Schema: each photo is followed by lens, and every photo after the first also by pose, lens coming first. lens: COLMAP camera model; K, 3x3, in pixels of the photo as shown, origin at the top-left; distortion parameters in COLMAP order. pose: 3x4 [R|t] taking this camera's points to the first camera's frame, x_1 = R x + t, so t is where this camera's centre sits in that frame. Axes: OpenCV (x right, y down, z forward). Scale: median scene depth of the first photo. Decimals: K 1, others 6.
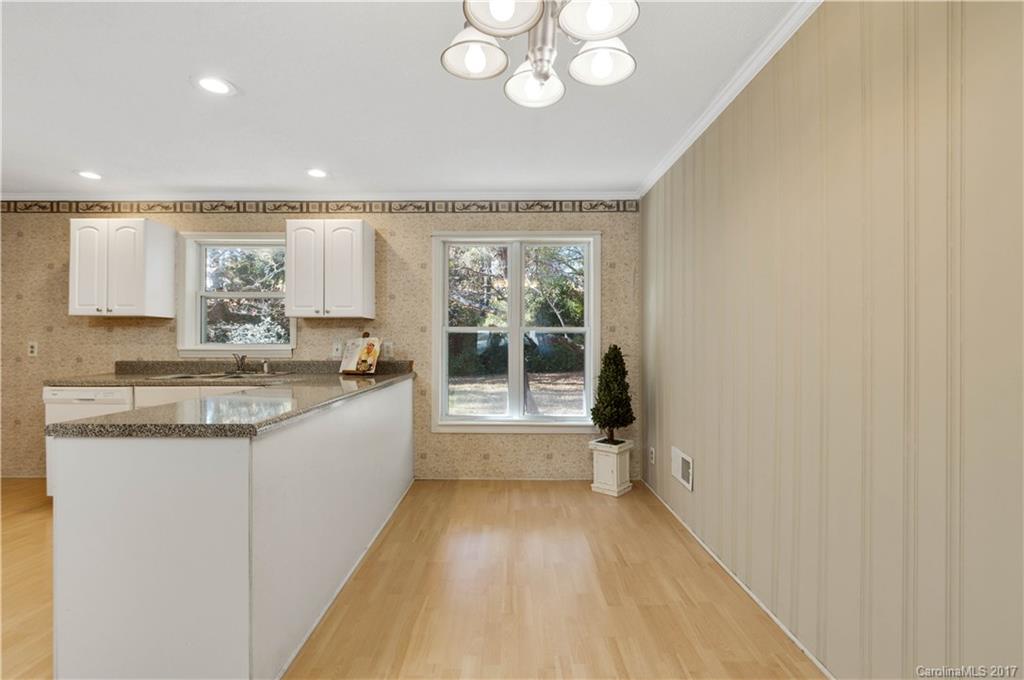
lens RADIAL K [[461.7, 0, 503.9], [0, 461.7, 340.4], [0, 0, 1]] dist [0.008237, -0.003380]
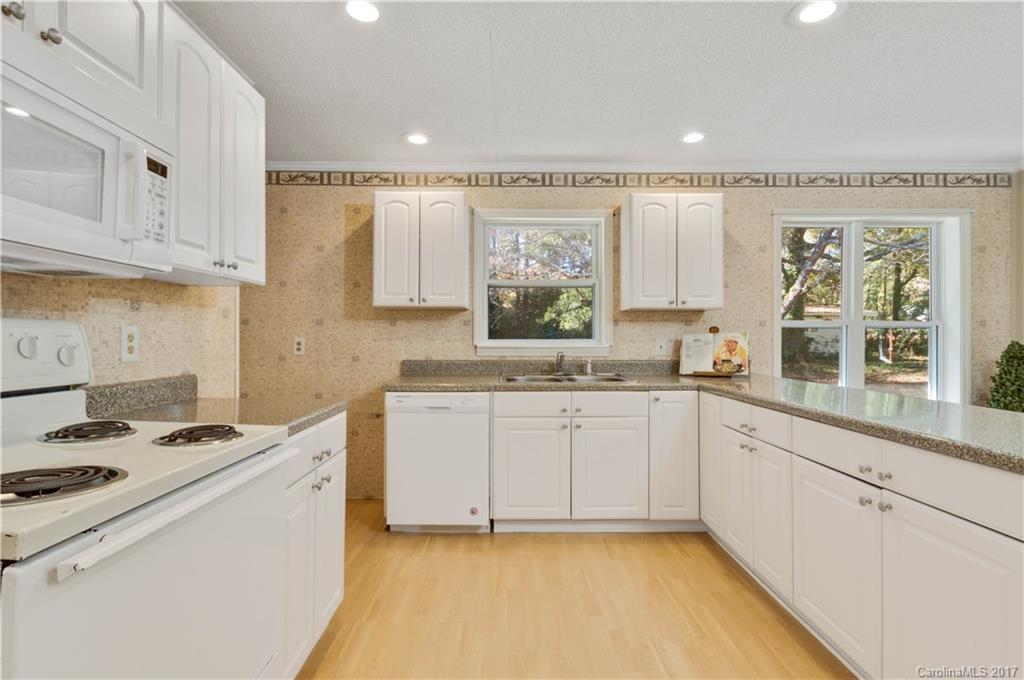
lens RADIAL K [[486.7, 0, 508.5], [0, 486.7, 333.1], [0, 0, 1]] dist [0.009560, -0.003626]
pose [[0.999873, 0.001122, 0.015888, -0.655109], [-0.001062, 0.999992, -0.003777, -0.001781], [-0.015893, 0.003760, 0.999867, 0.104945]]
